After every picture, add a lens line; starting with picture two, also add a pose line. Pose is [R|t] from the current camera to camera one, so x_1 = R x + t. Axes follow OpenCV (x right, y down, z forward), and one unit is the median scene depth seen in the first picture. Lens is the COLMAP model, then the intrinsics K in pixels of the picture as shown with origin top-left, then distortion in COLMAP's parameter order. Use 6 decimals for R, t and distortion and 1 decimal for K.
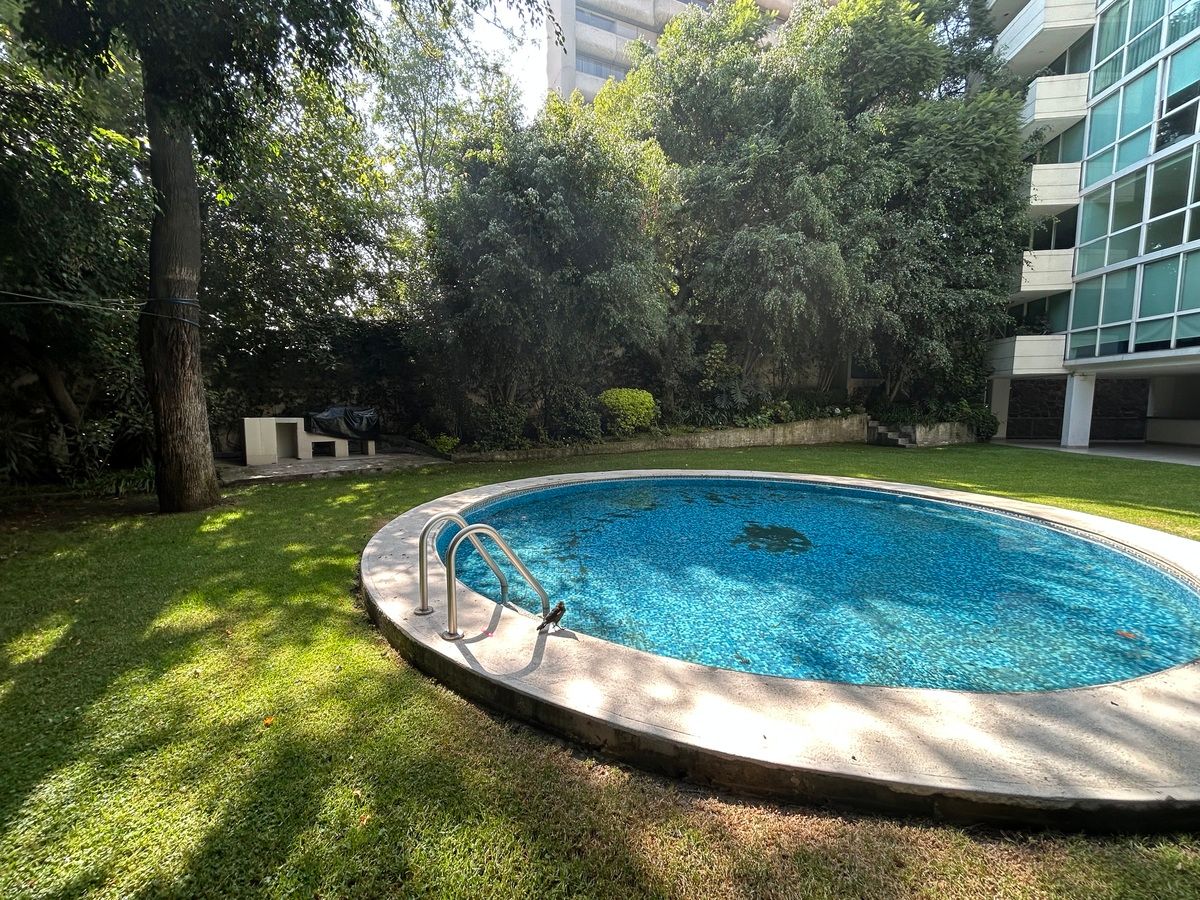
lens RADIAL K [[486.6, 0, 600.0], [0, 486.6, 450.0], [0, 0, 1]] dist [0.000744, 0.000432]
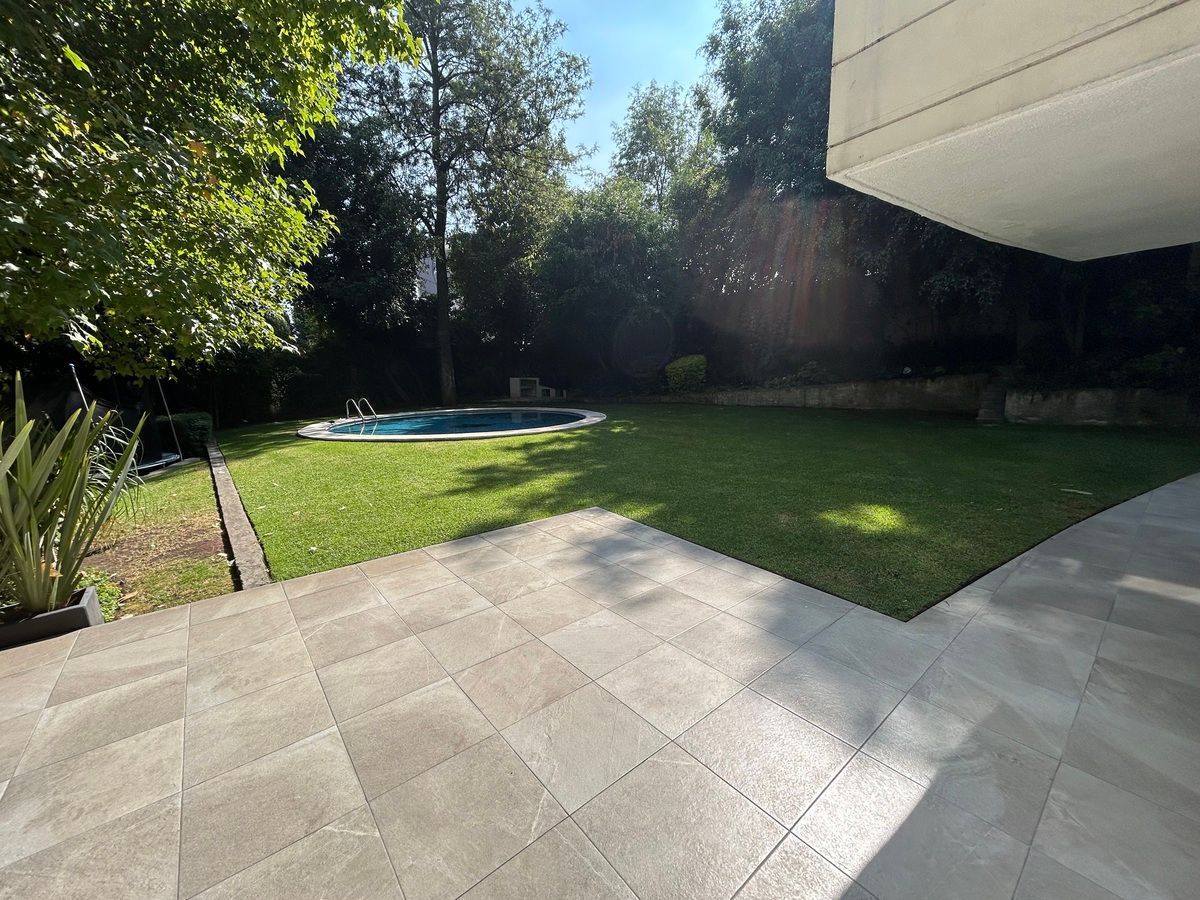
lens RADIAL K [[486.6, 0, 600.0], [0, 486.6, 450.0], [0, 0, 1]] dist [0.000744, 0.000432]
pose [[0.441489, 0.134998, -0.887053, 1.053420], [-0.060789, 0.990846, 0.120539, -0.017536], [0.895205, 0.000707, 0.445654, 0.186858]]
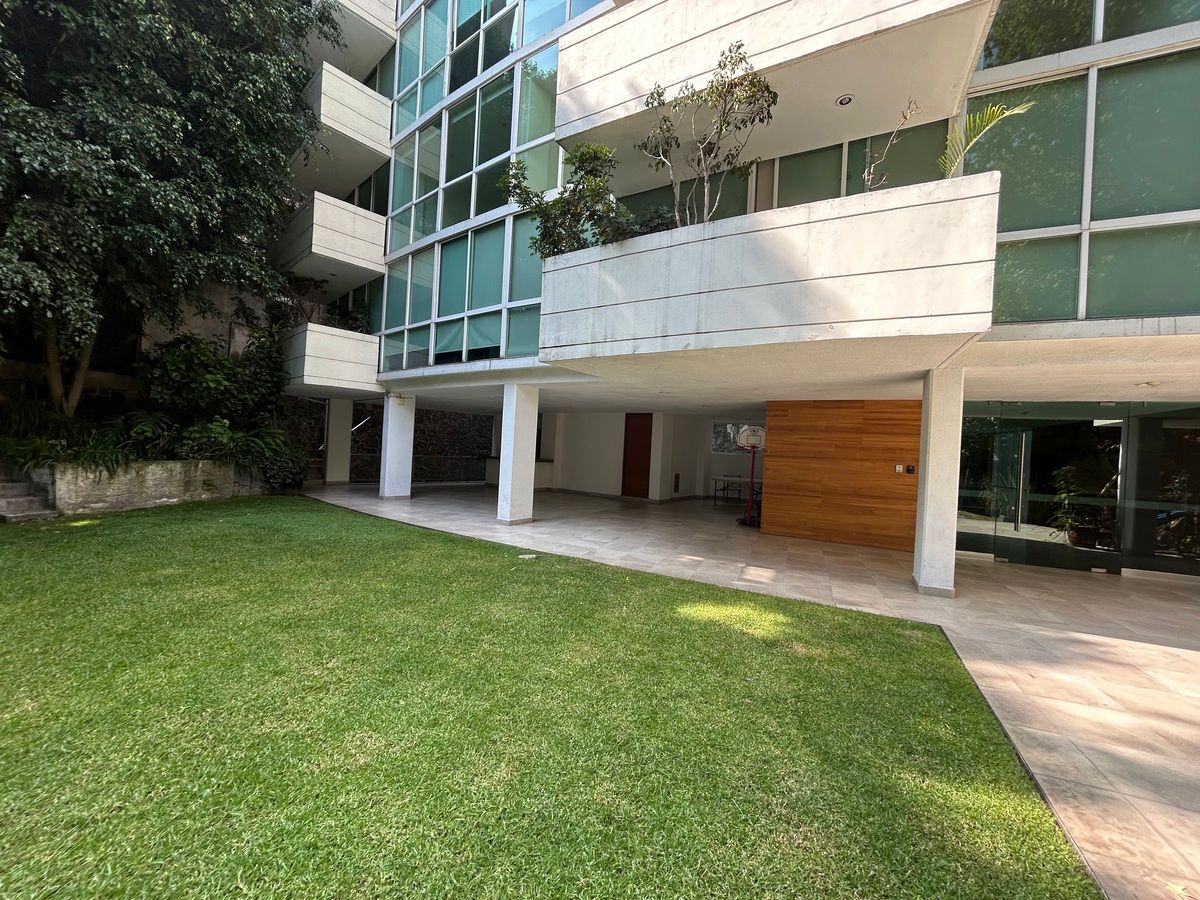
lens RADIAL K [[486.6, 0, 600.0], [0, 486.6, 450.0], [0, 0, 1]] dist [0.000744, 0.000432]
pose [[0.574168, 0.027564, 0.818274, 0.593450], [0.025682, 0.998335, -0.051650, -0.032591], [-0.818335, 0.050671, 0.572504, 0.367584]]
